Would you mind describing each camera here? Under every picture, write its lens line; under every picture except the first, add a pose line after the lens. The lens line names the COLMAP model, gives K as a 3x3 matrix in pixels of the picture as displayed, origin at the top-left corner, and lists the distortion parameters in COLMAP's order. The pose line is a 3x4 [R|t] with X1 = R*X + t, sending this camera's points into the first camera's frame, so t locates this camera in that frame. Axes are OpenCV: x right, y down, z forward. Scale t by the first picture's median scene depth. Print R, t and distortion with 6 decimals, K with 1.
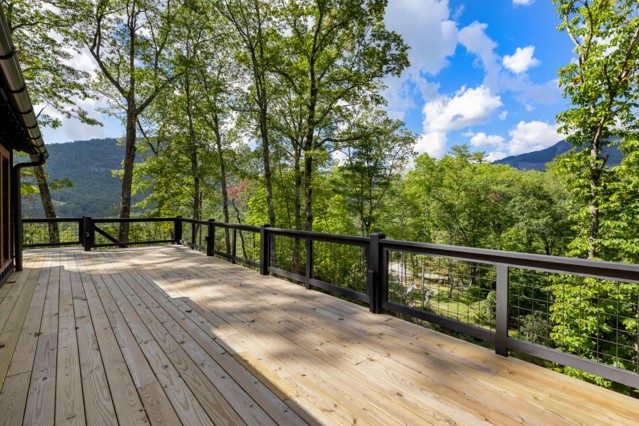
lens RADIAL K [[290.7, 0, 324.1], [0, 290.7, 207.2], [0, 0, 1]] dist [0.008628, -0.003968]
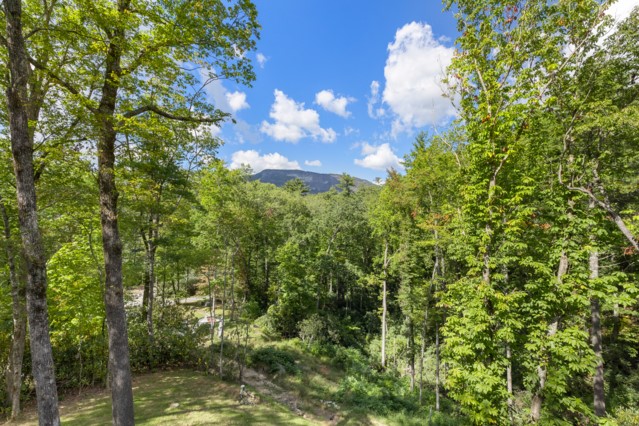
lens RADIAL K [[290.7, 0, 315.6], [0, 290.7, 211.5], [0, 0, 1]] dist [0.008628, -0.003968]
pose [[0.645945, 0.036373, 0.762517, -0.139572], [-0.013220, 0.999247, -0.036466, -0.006751], [-0.763270, 0.013474, 0.645939, 0.249990]]
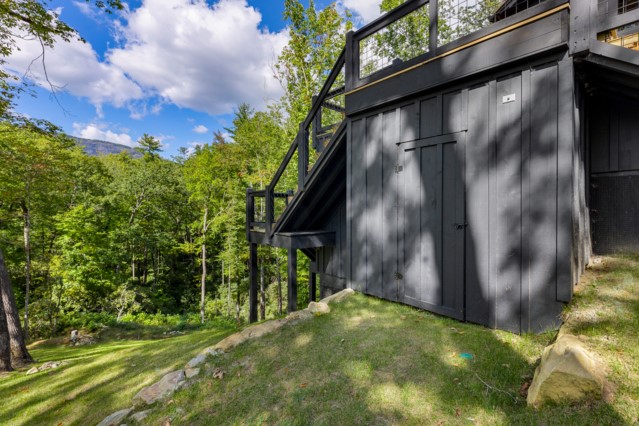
lens RADIAL K [[290.7, 0, 354.5], [0, 290.7, 211.3], [0, 0, 1]] dist [0.008628, -0.003968]
pose [[-0.072299, -0.013682, 0.997289, -0.337271], [-0.002881, 0.999905, 0.013509, 0.085464], [-0.997379, -0.001896, -0.072331, 0.266848]]
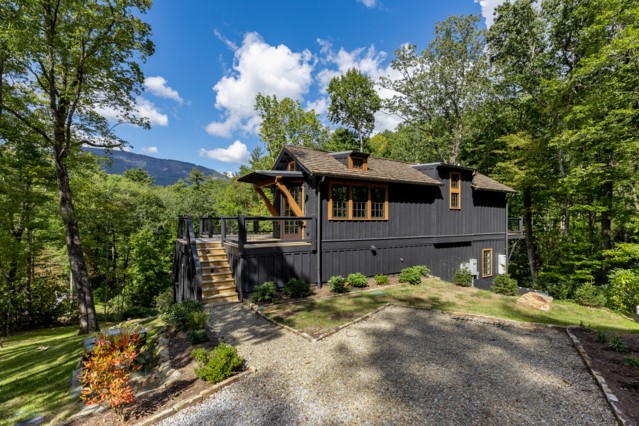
lens RADIAL K [[290.7, 0, 327.4], [0, 290.7, 212.7], [0, 0, 1]] dist [0.008628, -0.003968]
pose [[0.156135, 0.011248, 0.987672, -0.525098], [-0.004308, 0.999933, -0.010707, 0.009608], [-0.987726, -0.002583, 0.156173, 0.034614]]
